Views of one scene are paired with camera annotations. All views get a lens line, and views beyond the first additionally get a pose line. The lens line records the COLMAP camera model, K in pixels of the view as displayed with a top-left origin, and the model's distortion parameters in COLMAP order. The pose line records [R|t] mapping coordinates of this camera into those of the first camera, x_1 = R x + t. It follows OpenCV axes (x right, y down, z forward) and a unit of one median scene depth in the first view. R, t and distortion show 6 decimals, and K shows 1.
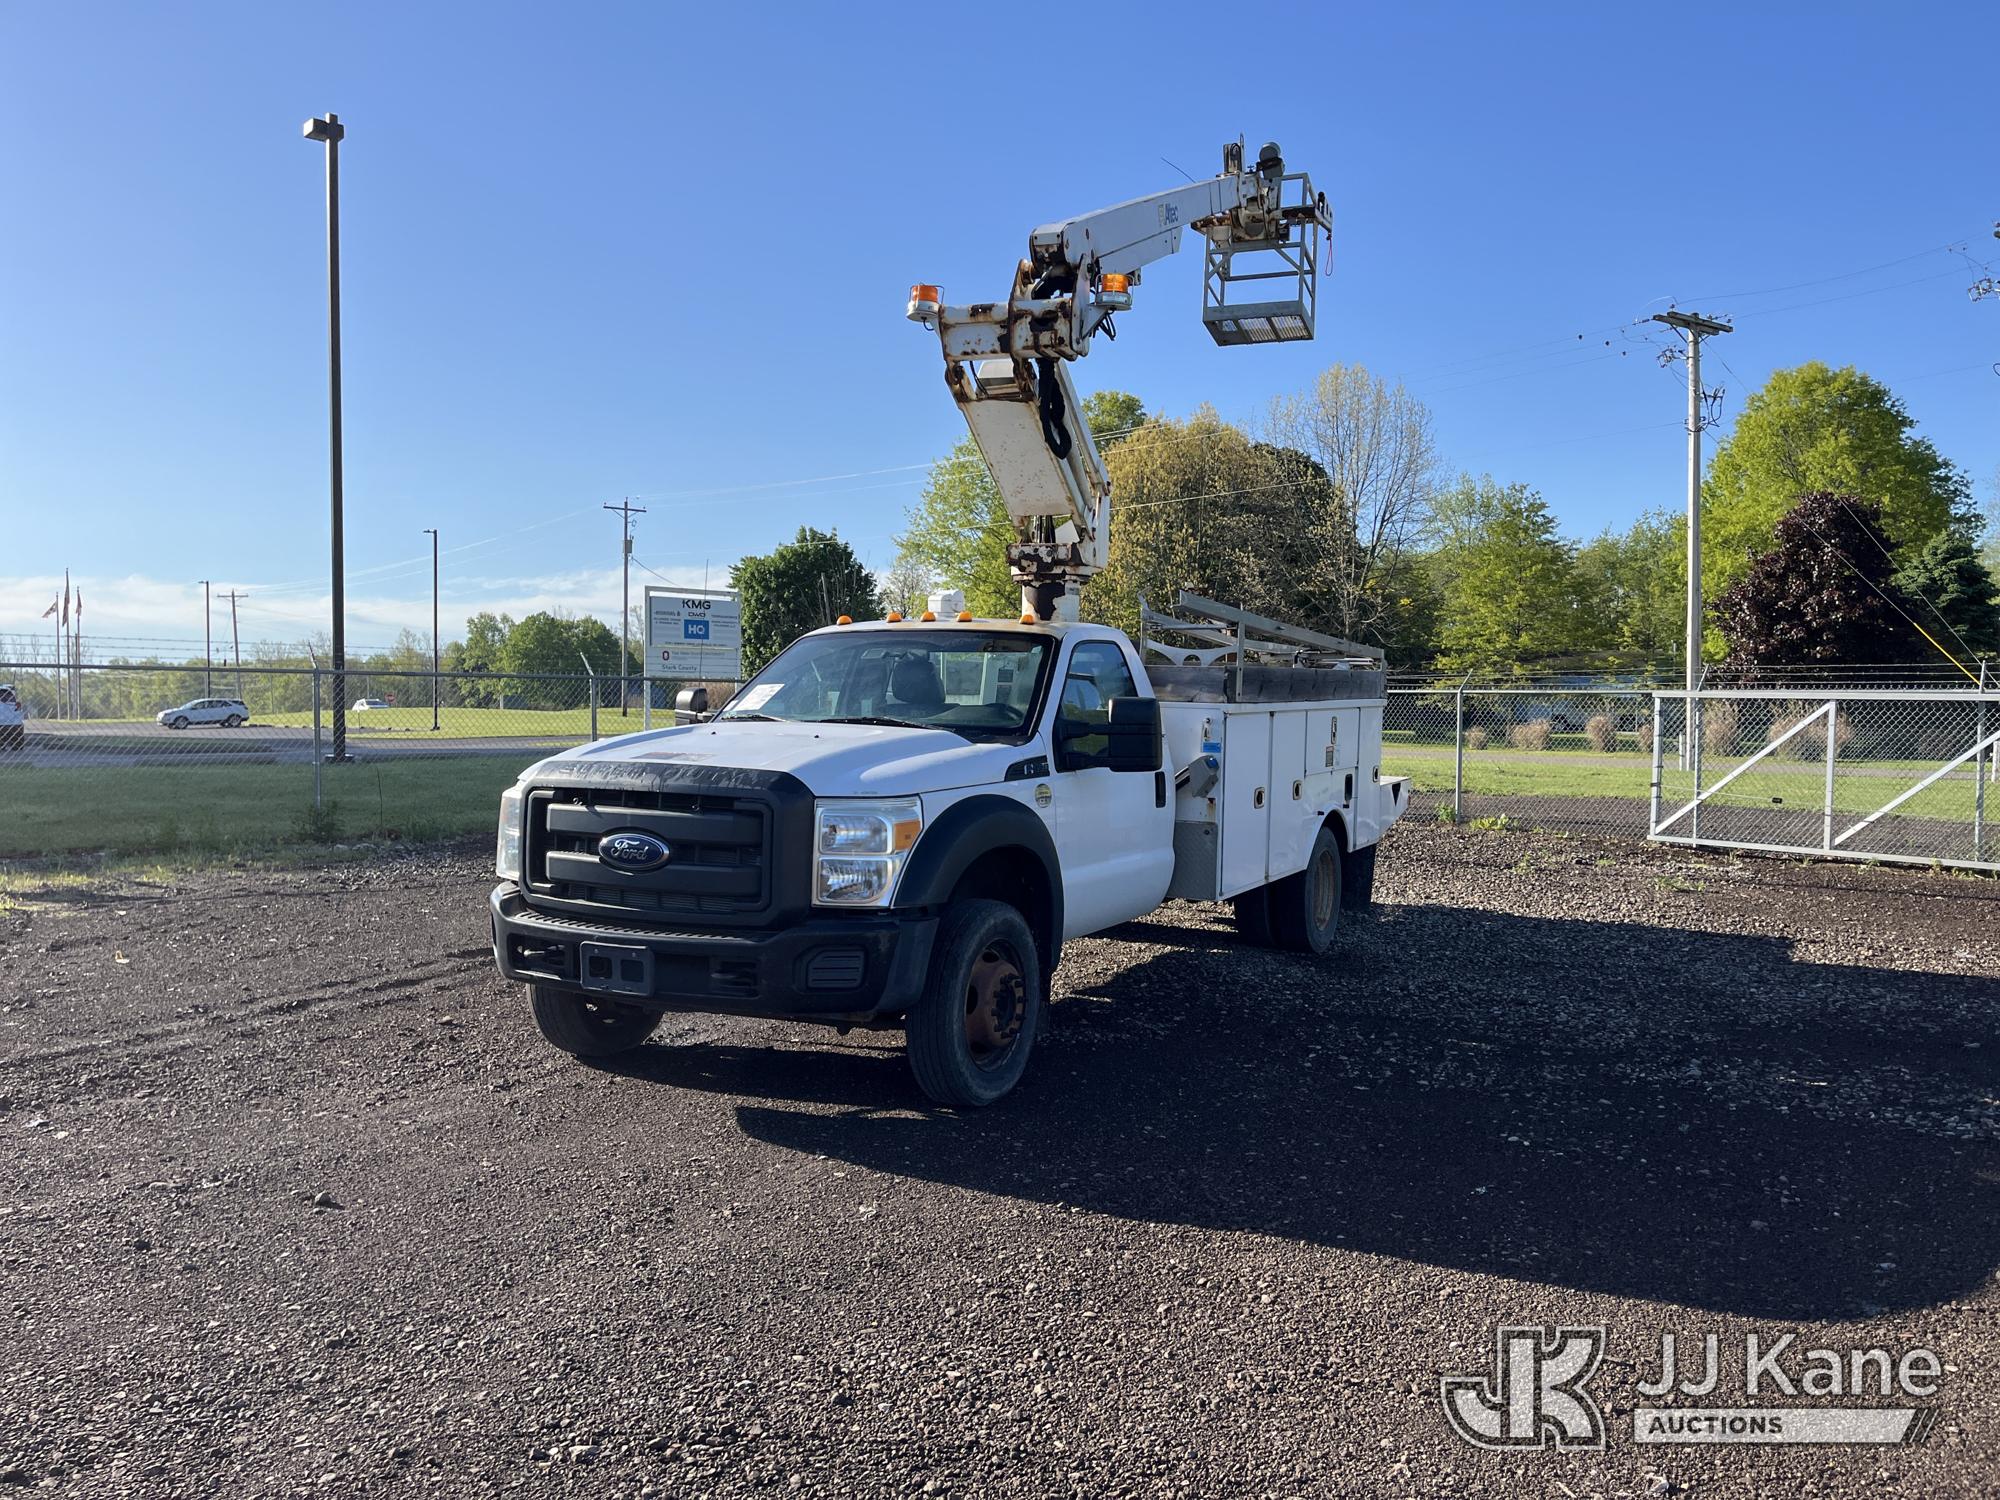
lens RADIAL K [[1600.3, 0, 1009.5], [0, 1600.3, 749.0], [0, 0, 1]] dist [-0.000756, 0.005152]
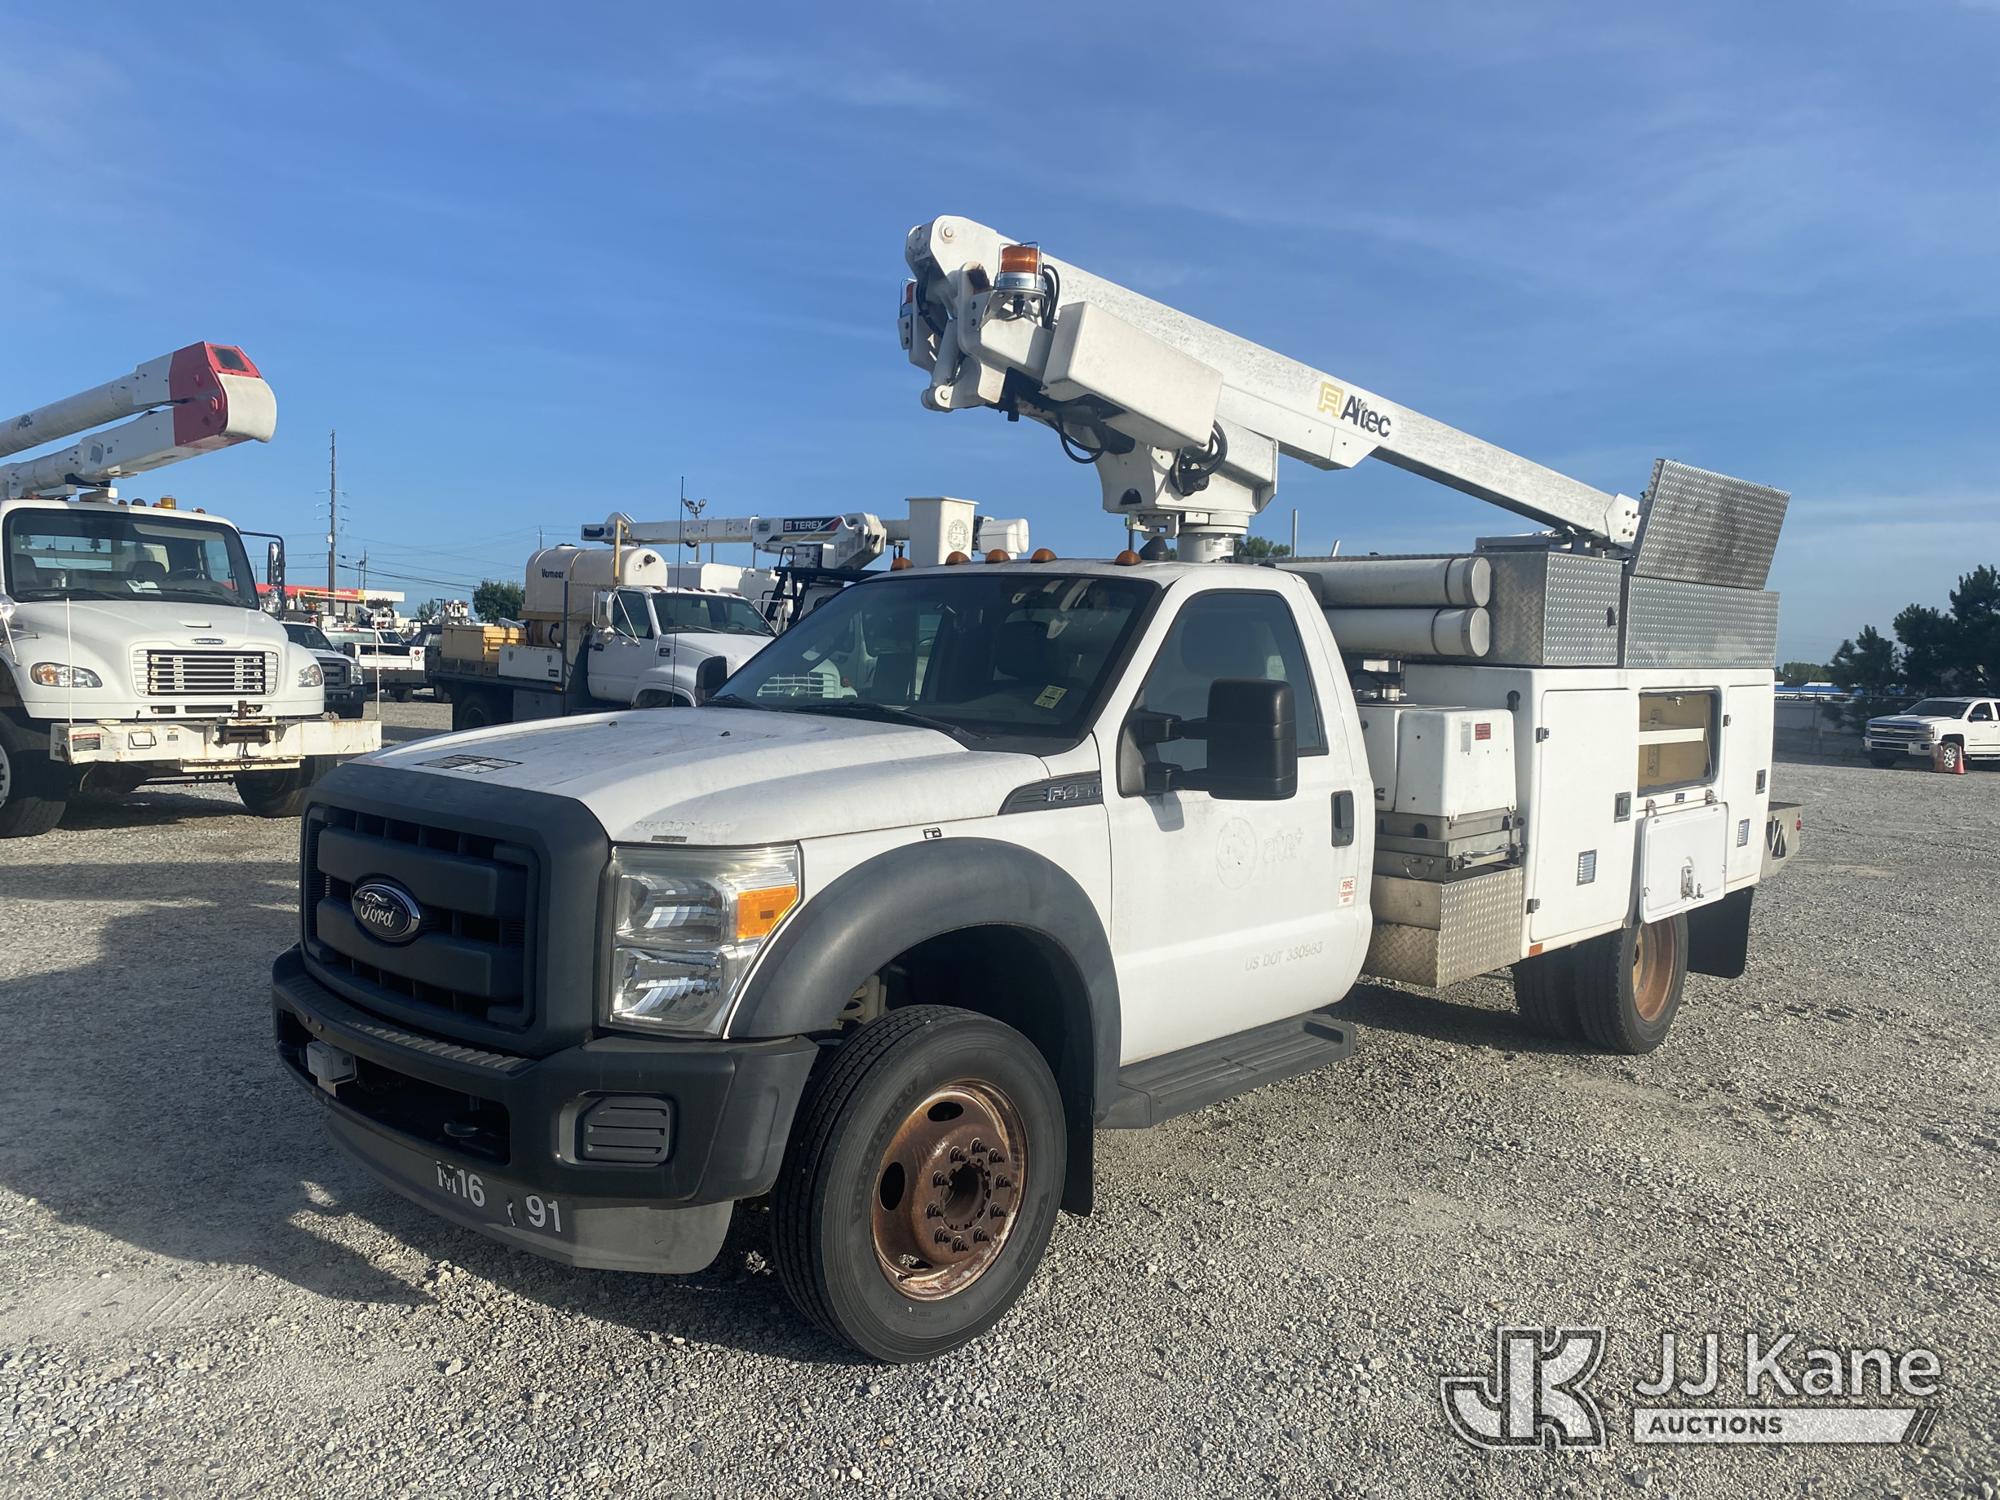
lens RADIAL K [[1600.3, 0, 1001.7], [0, 1600.3, 743.7], [0, 0, 1]] dist [-0.000756, 0.005152]
pose [[0.965297, 0.020821, -0.260324, 0.151528], [-0.016005, 0.999660, 0.020607, -0.019010], [0.260664, -0.015725, 0.965301, 0.397327]]
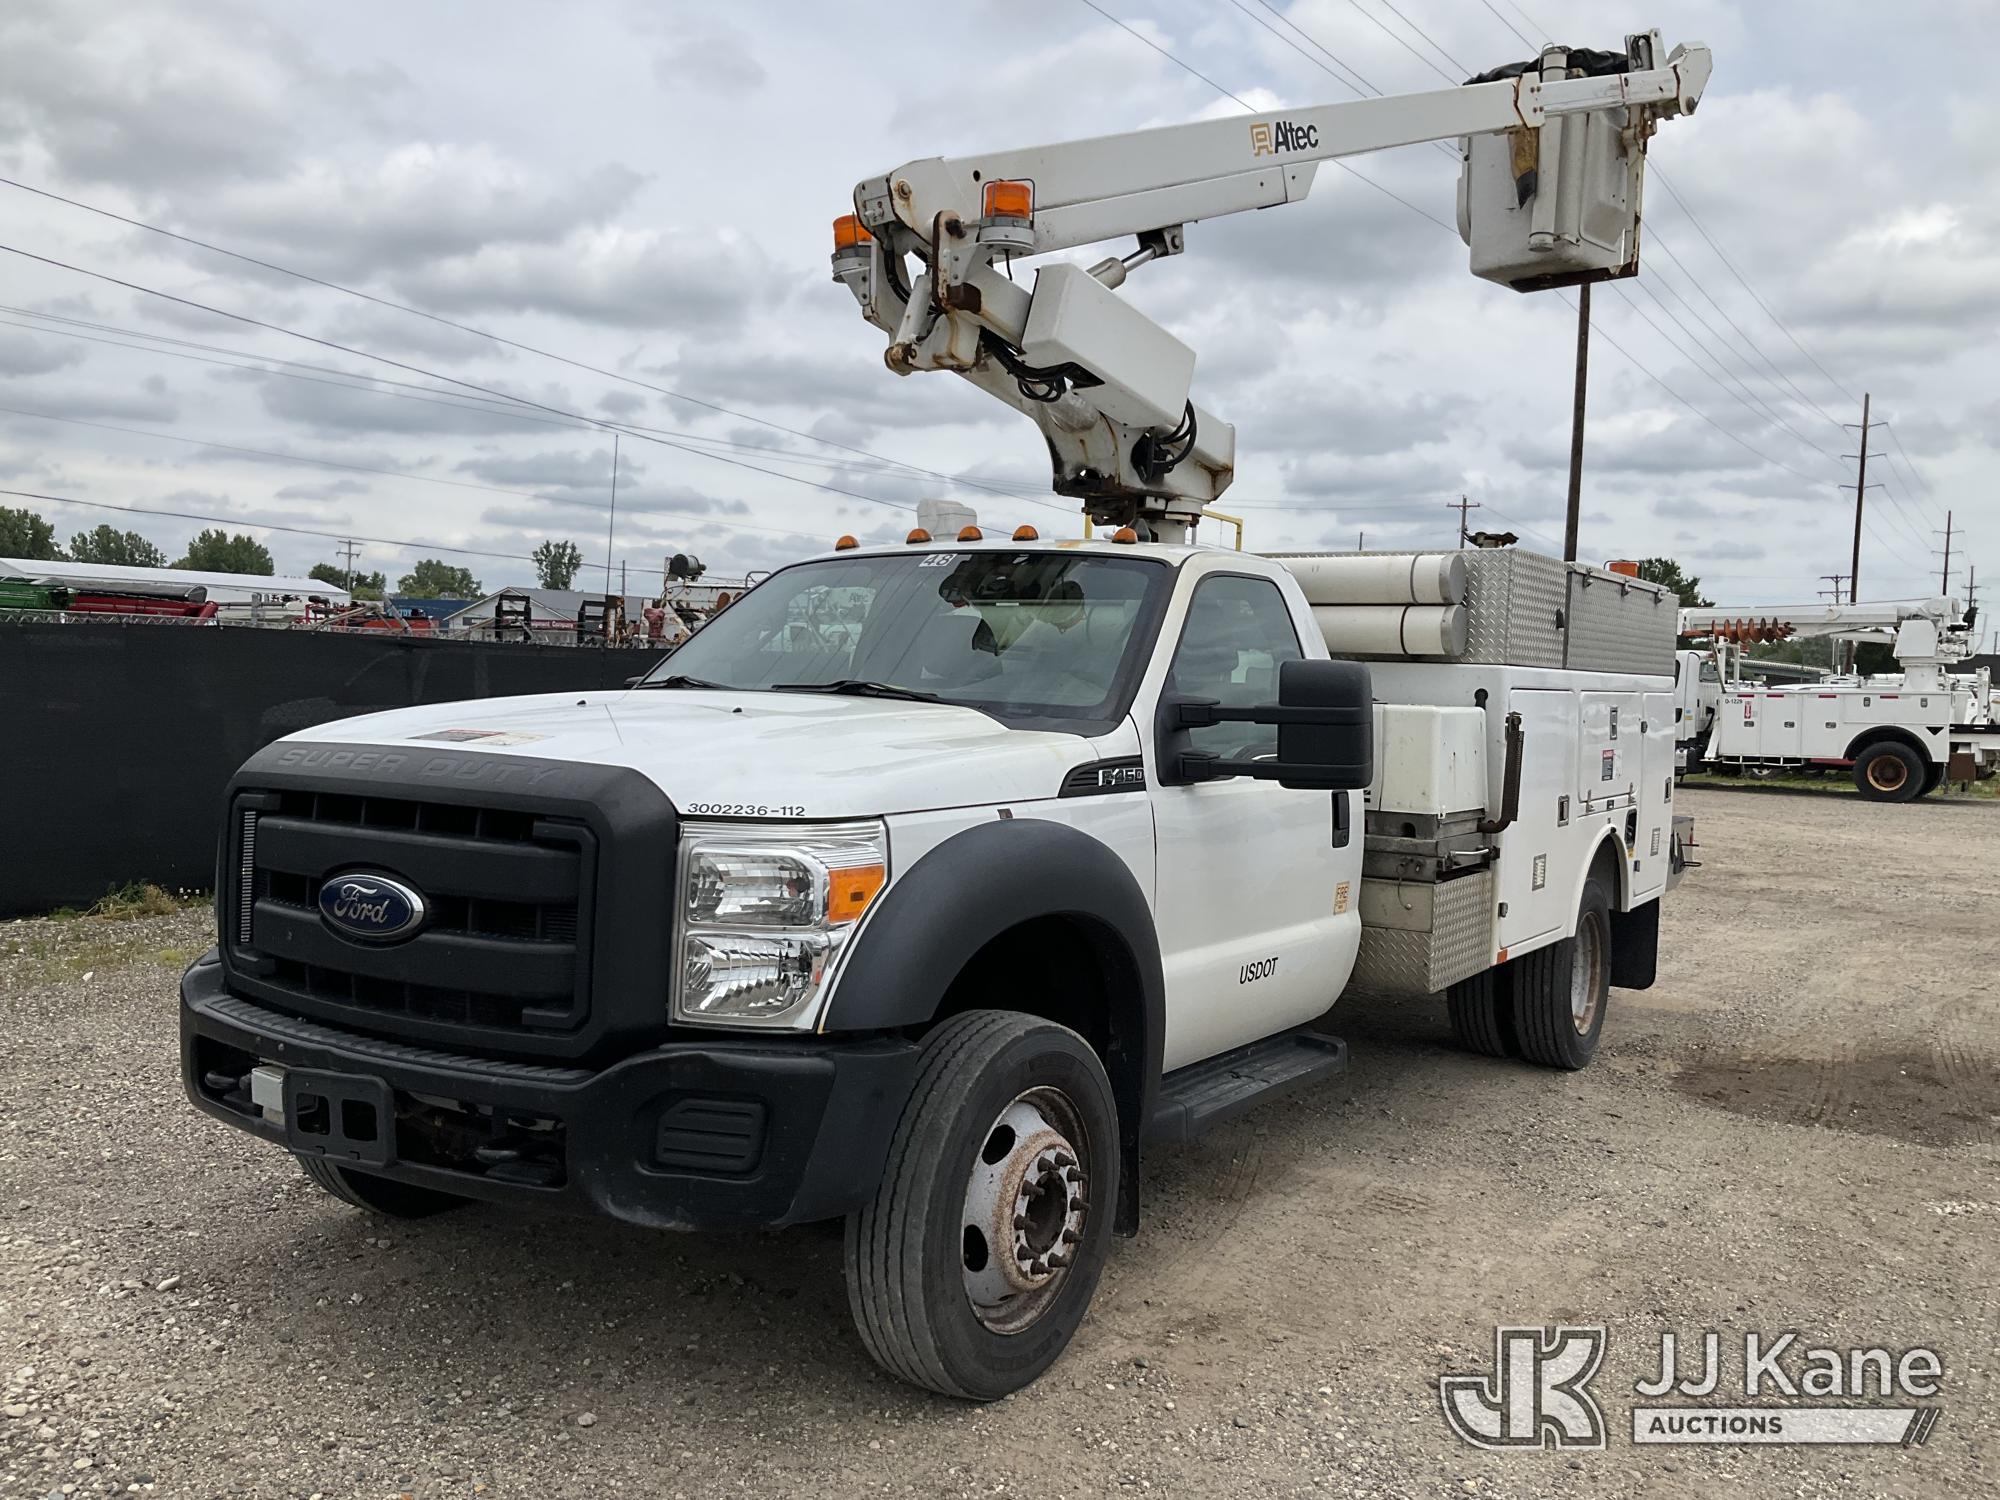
lens RADIAL K [[1733.0, 0, 1025.8], [0, 1733.0, 742.4], [0, 0, 1]] dist [0.038086, -0.054809]
pose [[0.995487, 0.025073, -0.091526, 0.039003], [-0.025582, 0.999663, -0.004388, 0.003649], [0.091385, 0.006710, 0.995793, 0.375545]]
